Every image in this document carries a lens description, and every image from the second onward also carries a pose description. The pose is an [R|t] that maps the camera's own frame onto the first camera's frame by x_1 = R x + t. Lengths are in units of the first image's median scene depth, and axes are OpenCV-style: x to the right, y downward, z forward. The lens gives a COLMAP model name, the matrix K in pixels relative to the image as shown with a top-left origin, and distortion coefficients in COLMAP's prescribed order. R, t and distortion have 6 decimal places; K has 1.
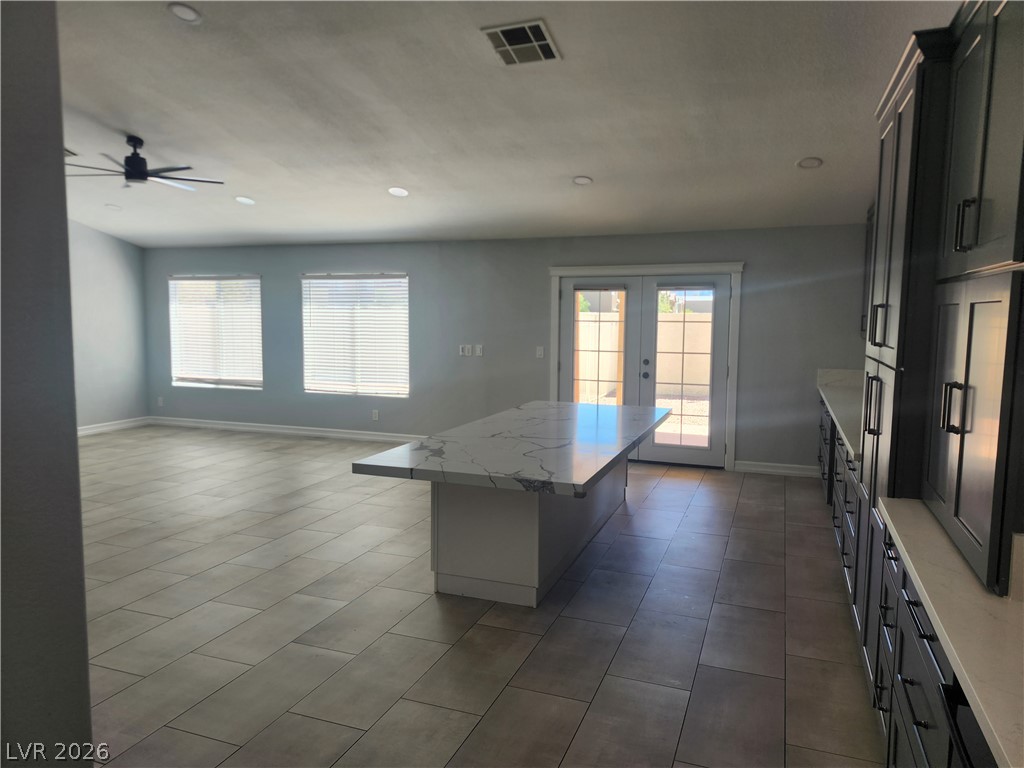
lens RADIAL K [[715.8, 0, 512.0], [0, 715.8, 384.0], [0, 0, 1]] dist [-0.001744, -0.001228]
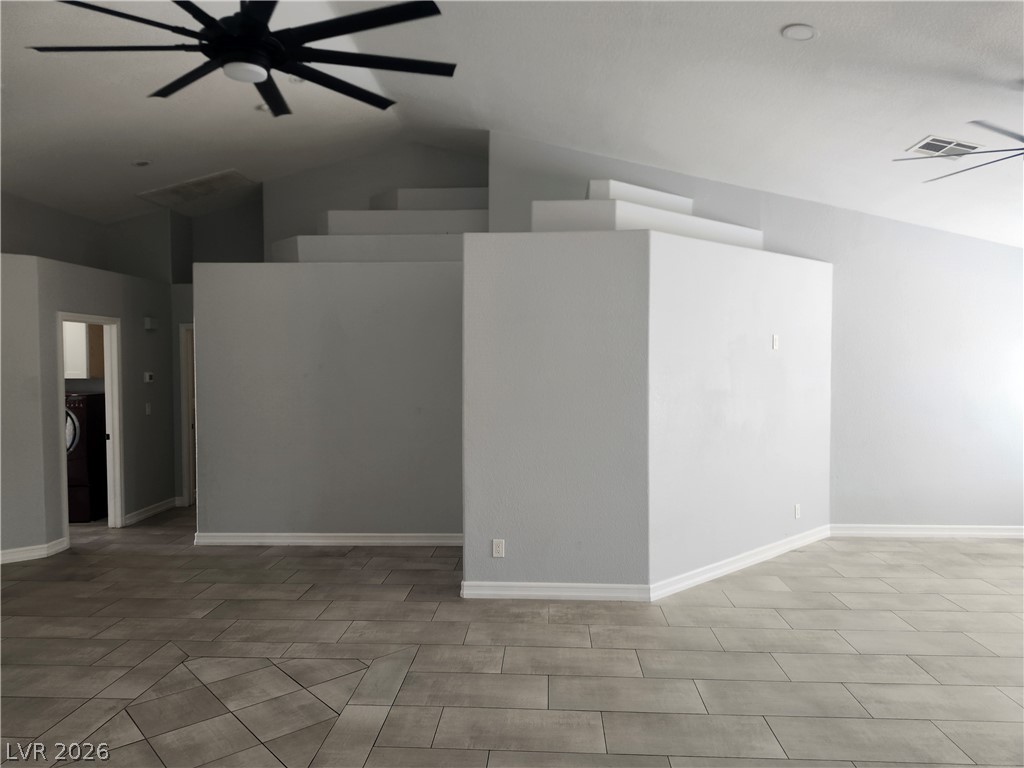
lens RADIAL K [[700.9, 0, 515.1], [0, 700.9, 384.7], [0, 0, 1]] dist [0.088600, -0.105353]
pose [[0.290583, 0.016928, -0.956700, -0.058505], [-0.084330, 0.996406, -0.007983, -0.038864], [0.953127, 0.082998, 0.290966, 0.321654]]
